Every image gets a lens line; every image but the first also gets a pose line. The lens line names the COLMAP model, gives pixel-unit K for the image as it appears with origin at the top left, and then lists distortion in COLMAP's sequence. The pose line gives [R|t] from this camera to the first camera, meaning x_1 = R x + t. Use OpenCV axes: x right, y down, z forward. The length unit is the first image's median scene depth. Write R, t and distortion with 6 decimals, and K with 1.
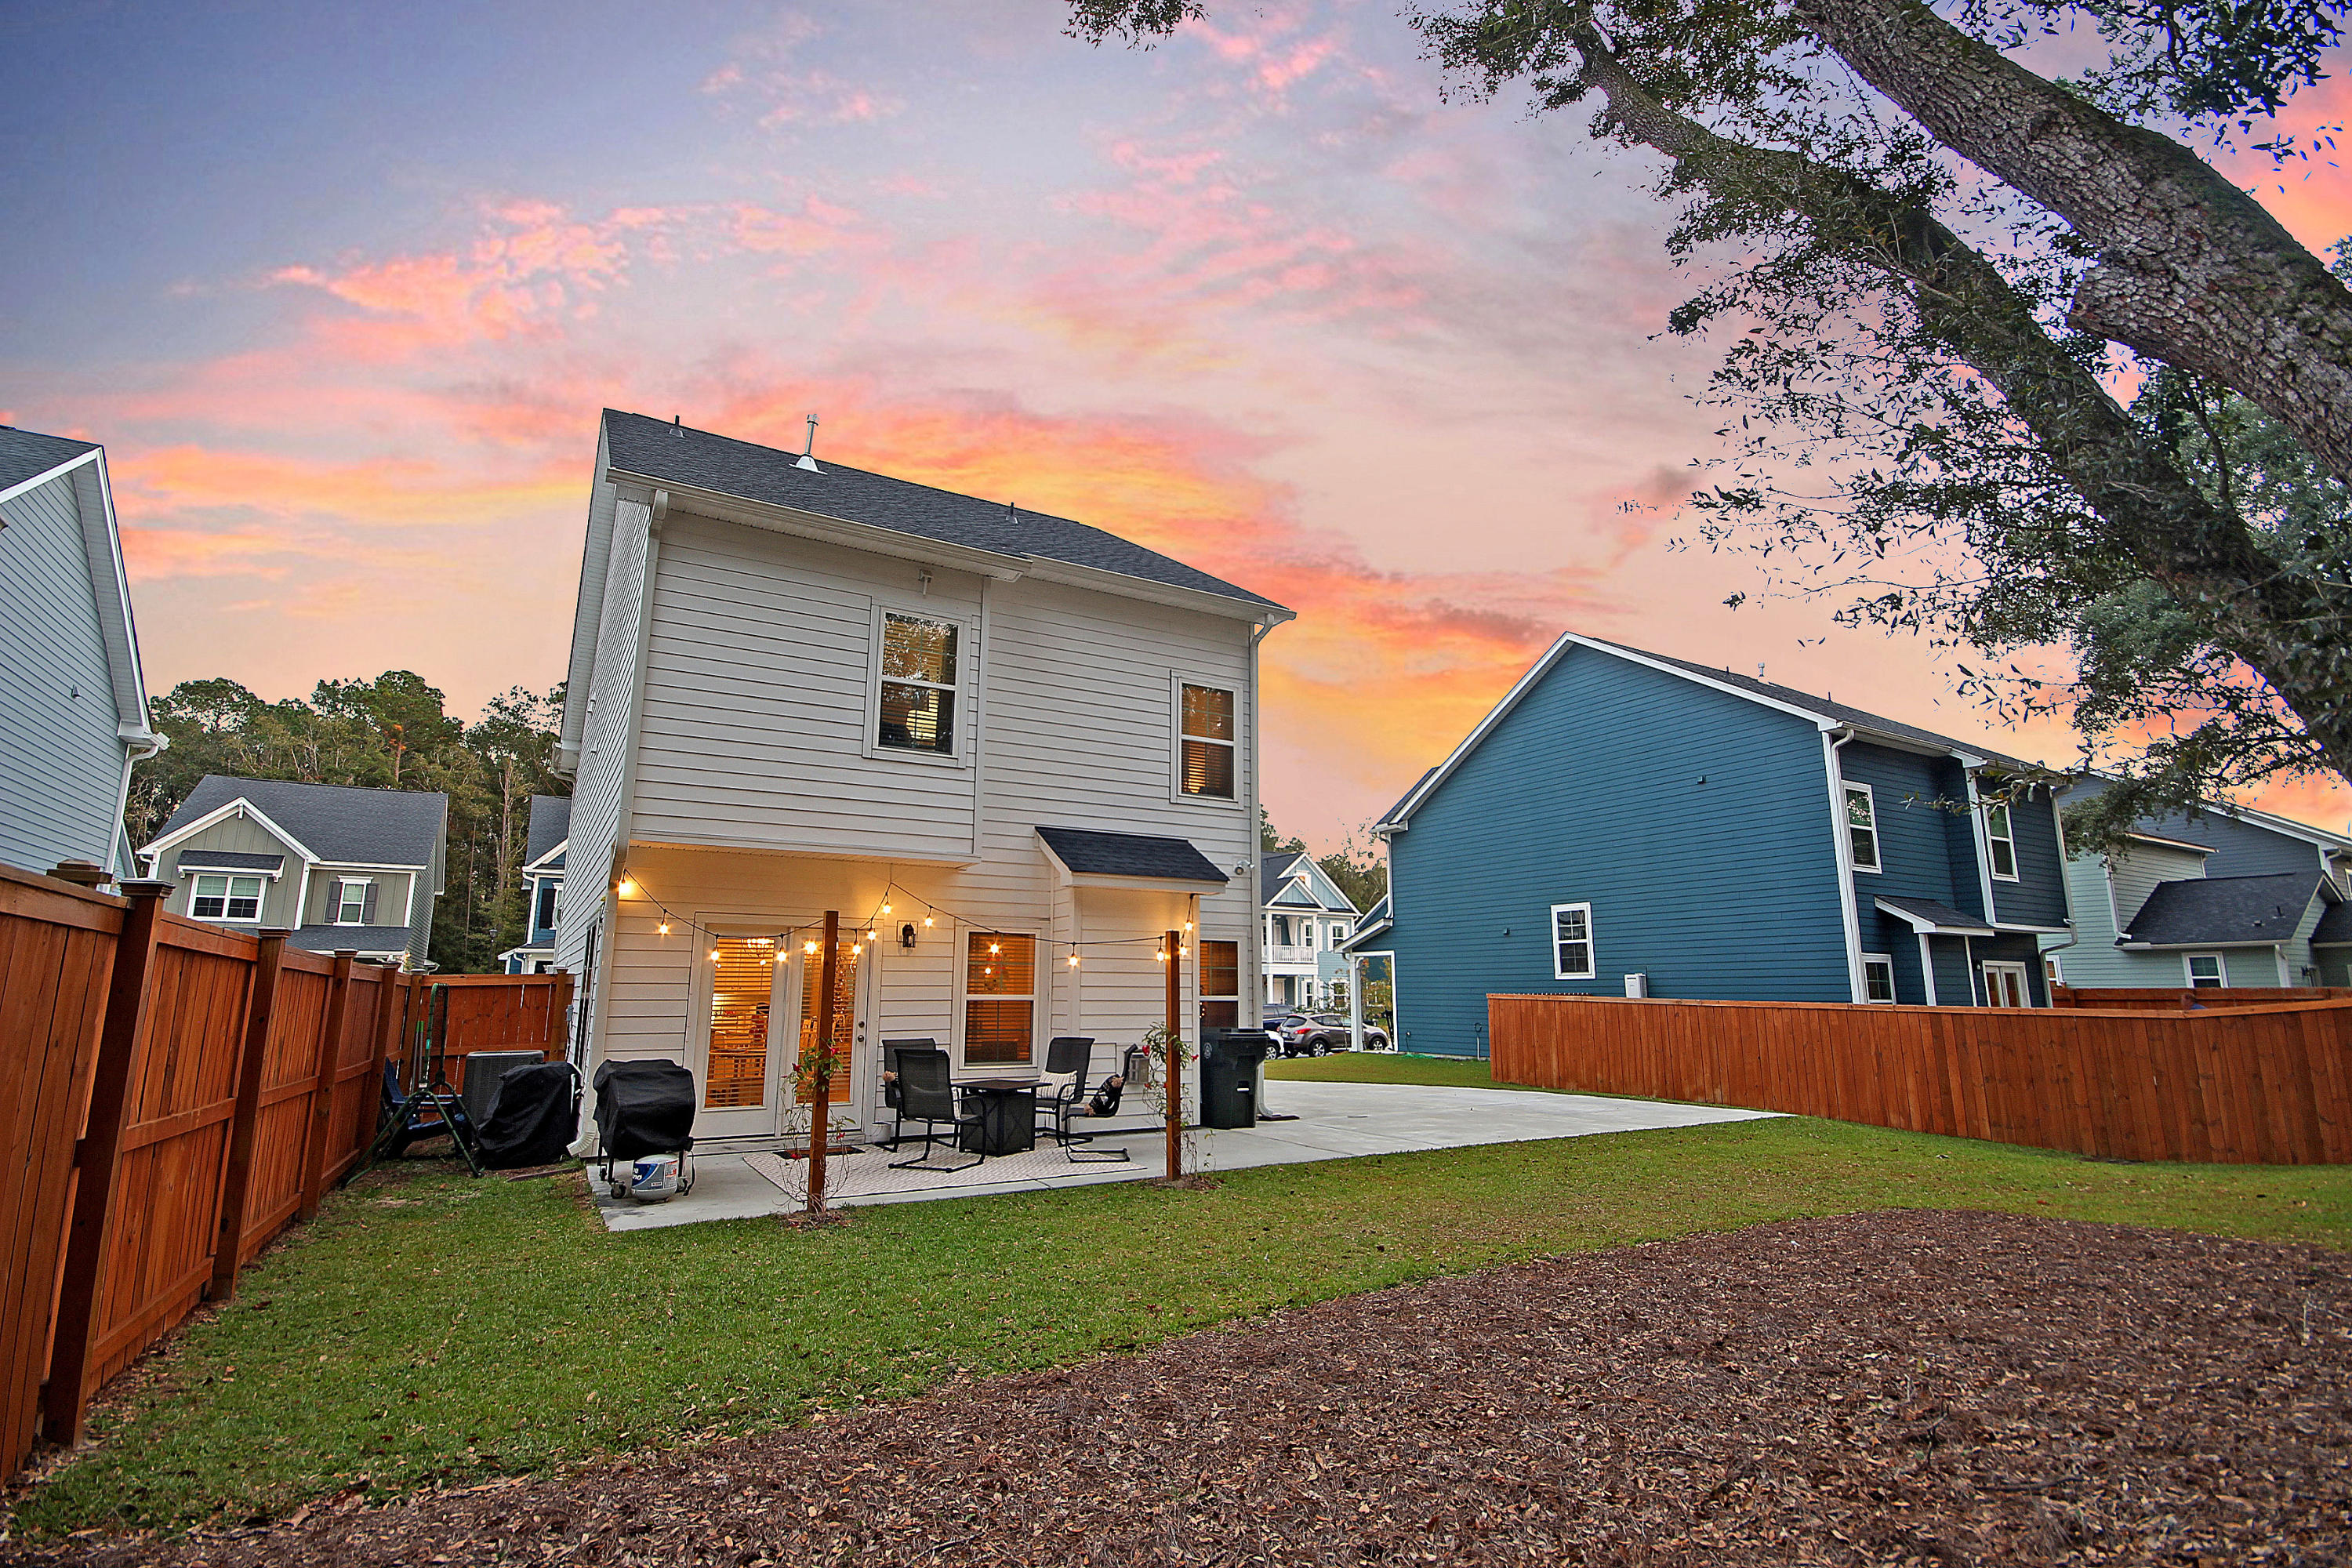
lens RADIAL K [[1094.5, 0, 1176.0], [0, 1094.5, 784.0], [0, 0, 1]] dist [-0.003849, -0.000593]
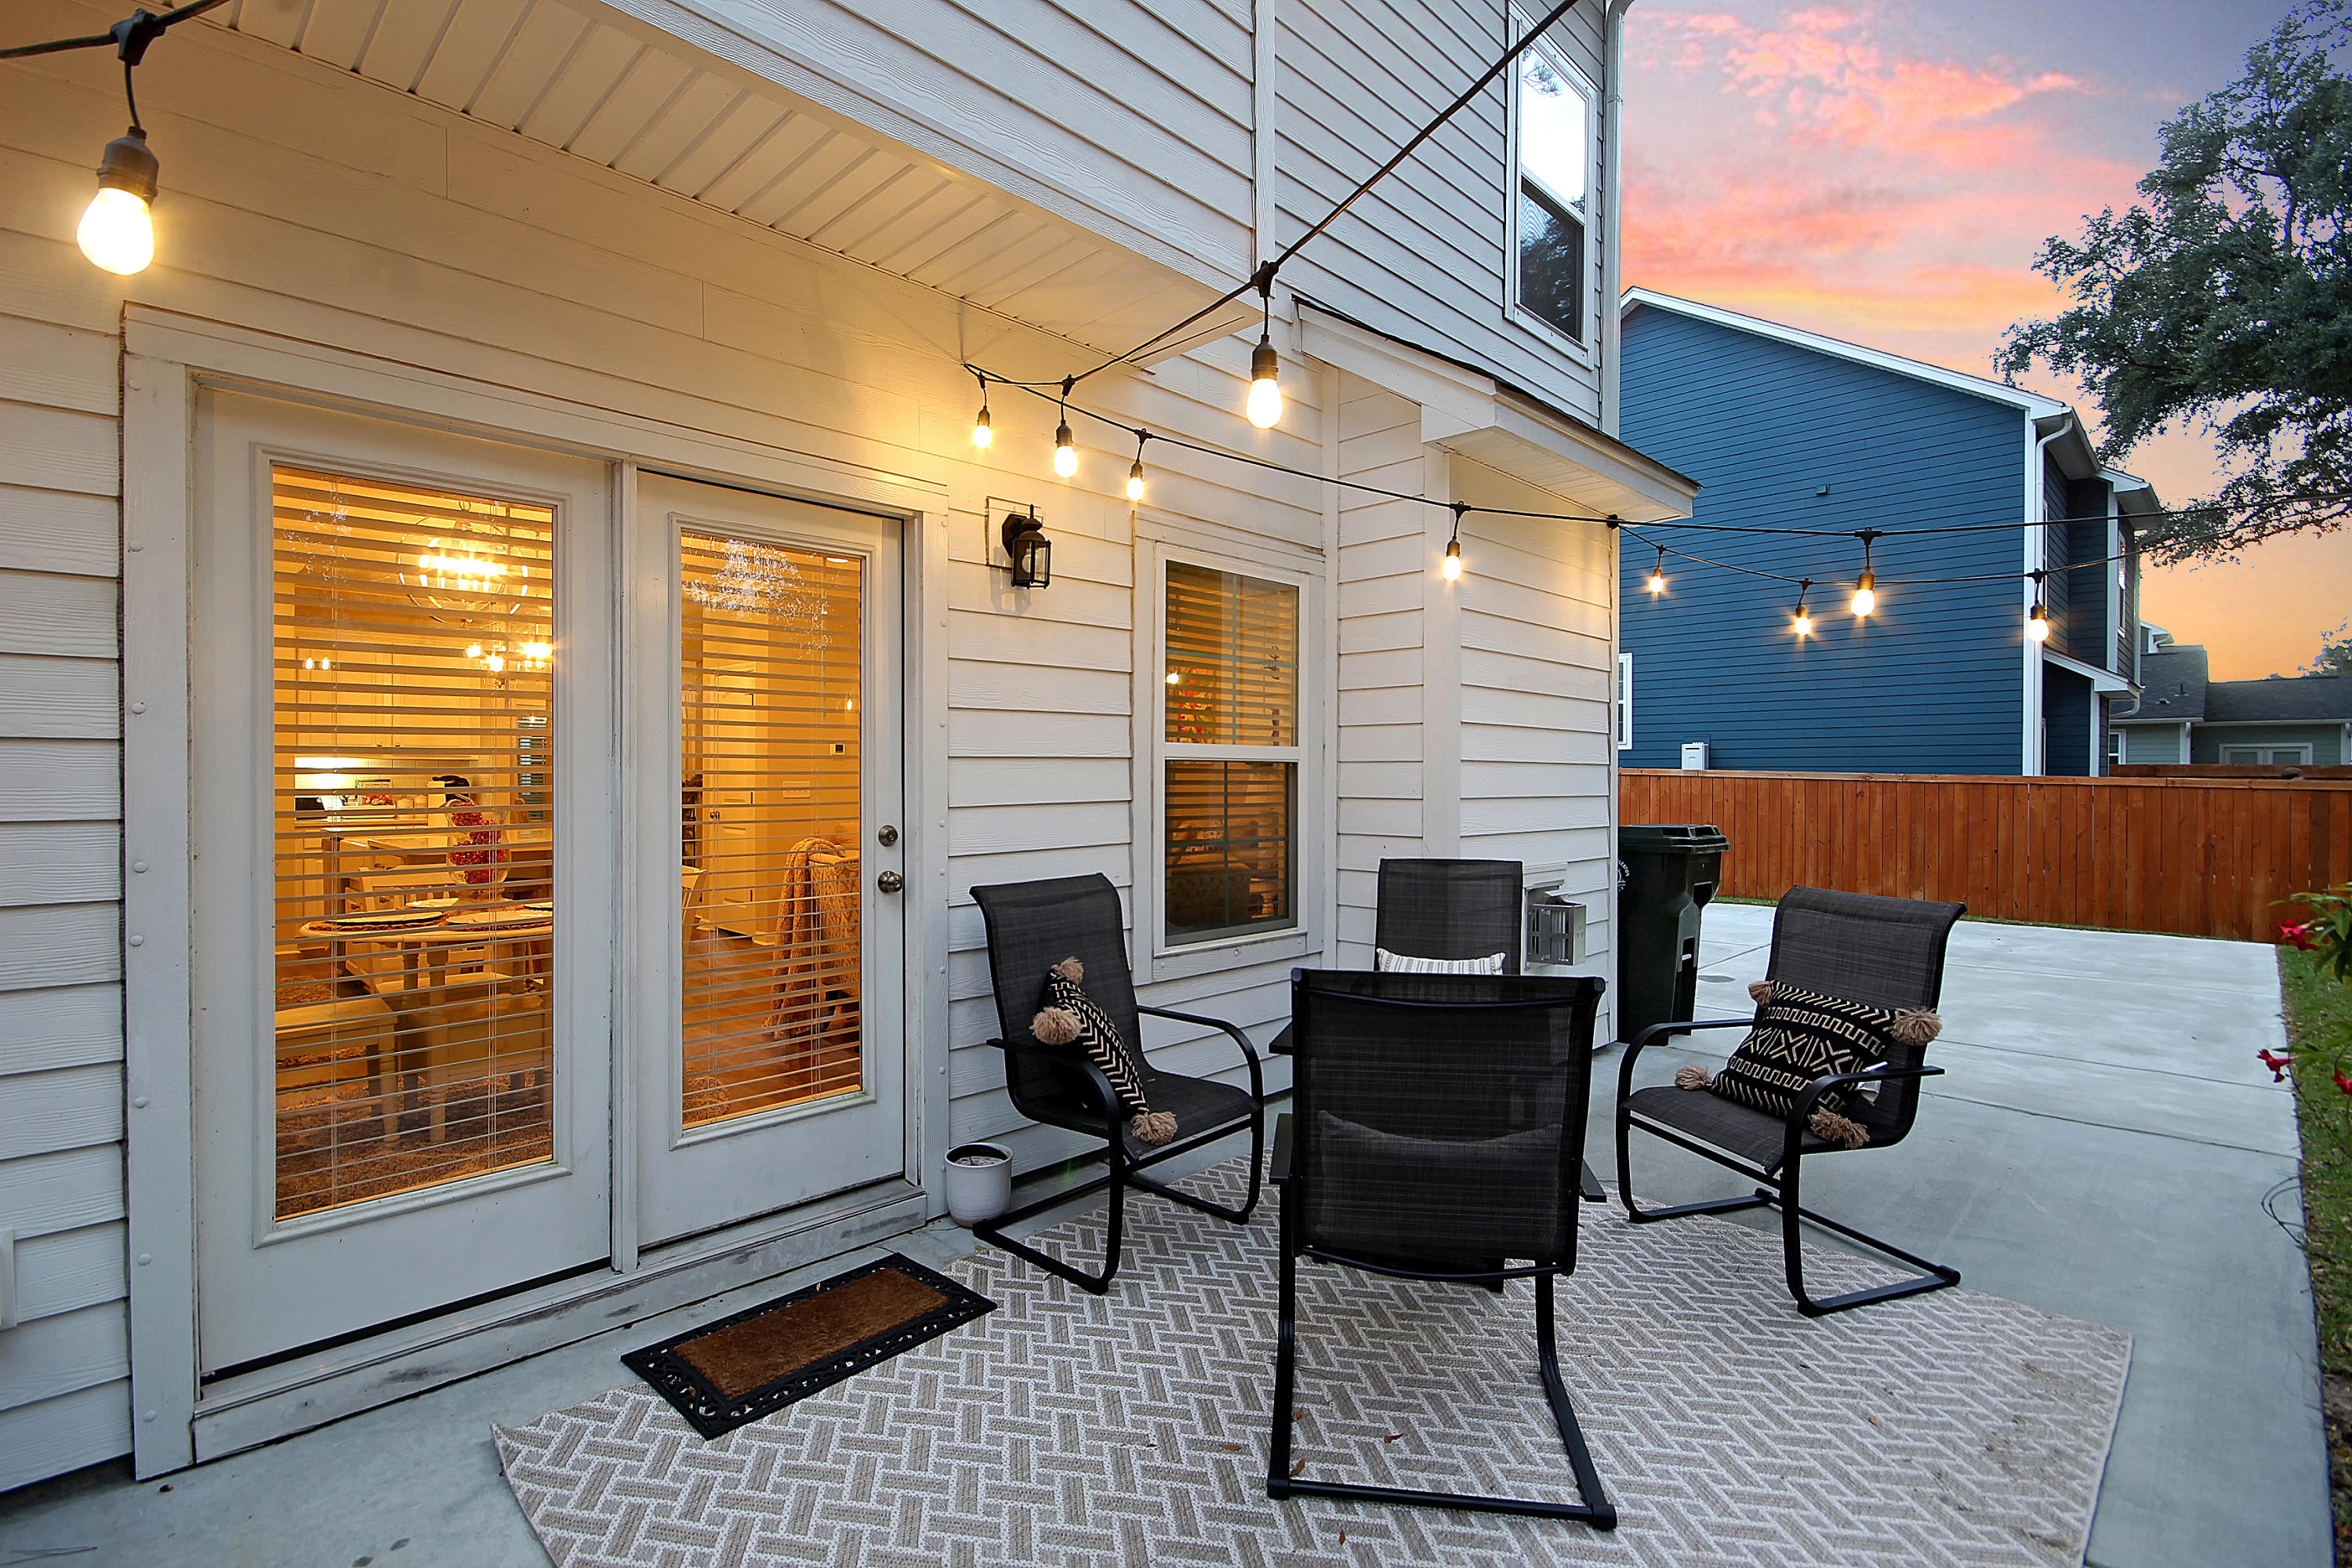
lens RADIAL K [[1094.5, 0, 1176.0], [0, 1094.5, 784.0], [0, 0, 1]] dist [-0.003849, -0.000593]
pose [[0.970606, -0.000427, 0.240674, -0.235432], [-0.047104, 0.980322, 0.191702, 0.121302], [-0.236020, -0.197404, 0.951486, 0.584117]]
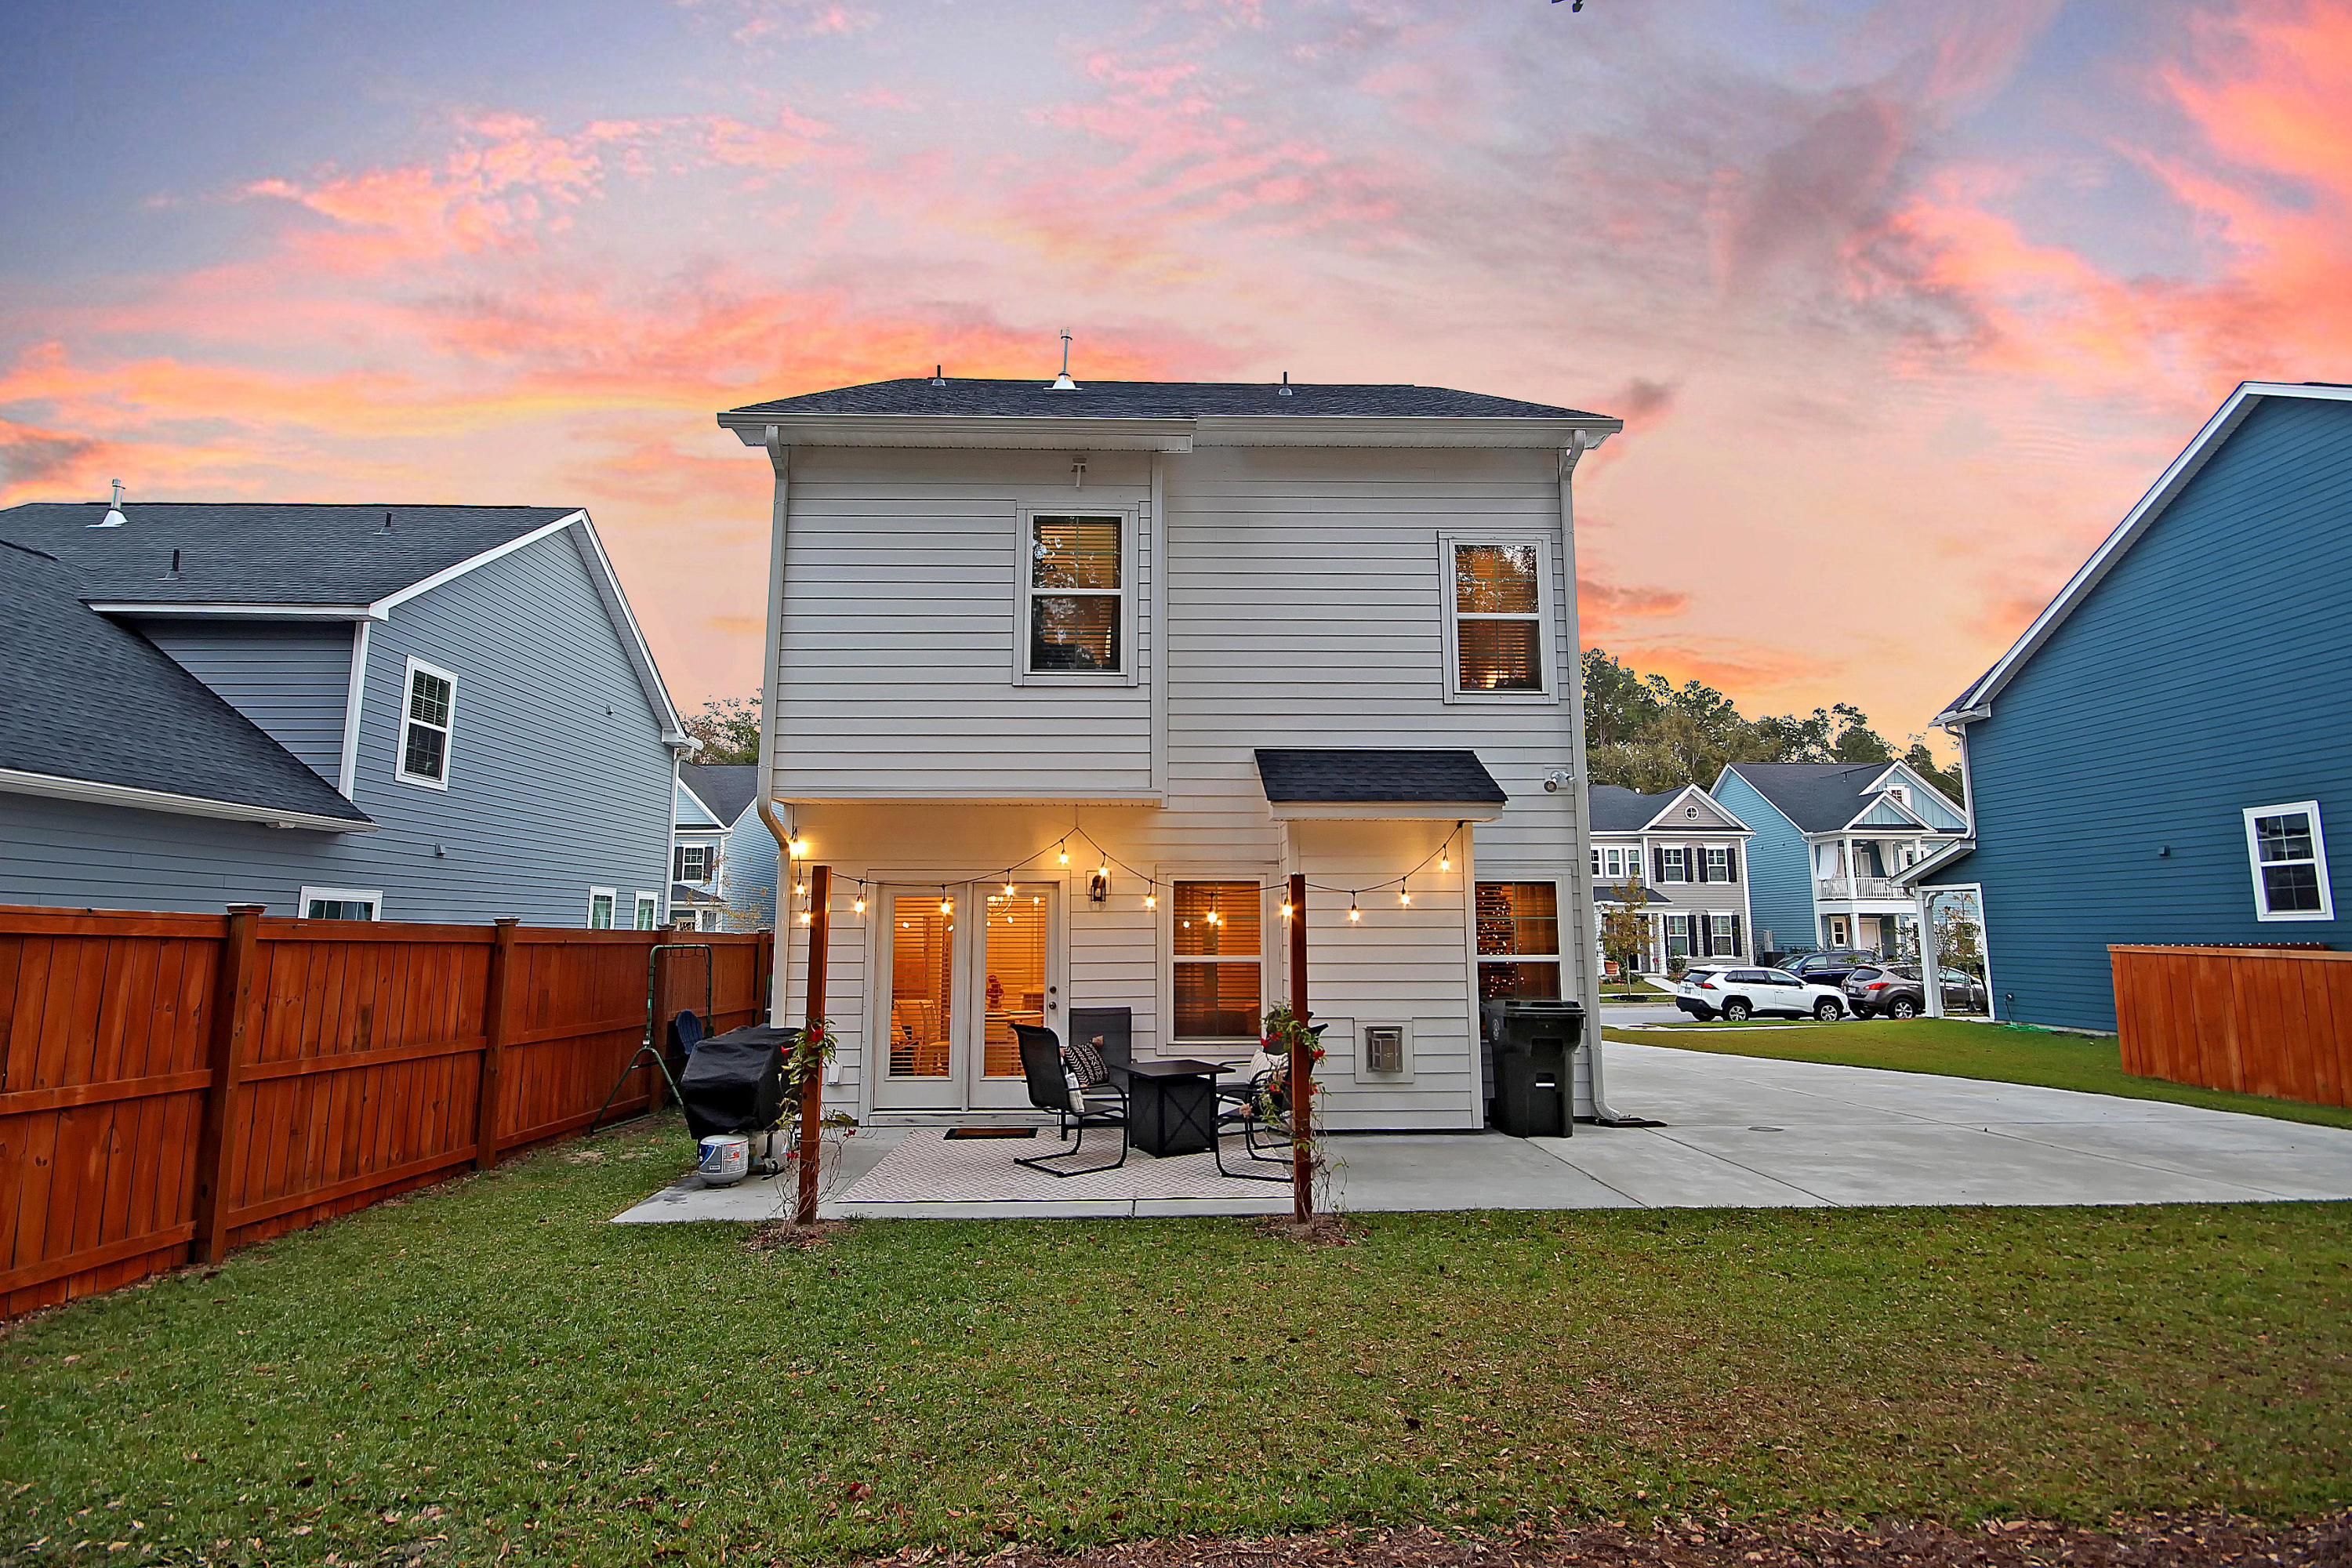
lens RADIAL K [[1094.5, 0, 1176.0], [0, 1094.5, 784.0], [0, 0, 1]] dist [-0.003849, -0.000593]
pose [[0.872315, -0.069819, -0.483934, 0.196502], [0.095115, 0.995076, 0.027887, 0.033364], [0.479604, -0.070355, 0.874660, 0.239685]]
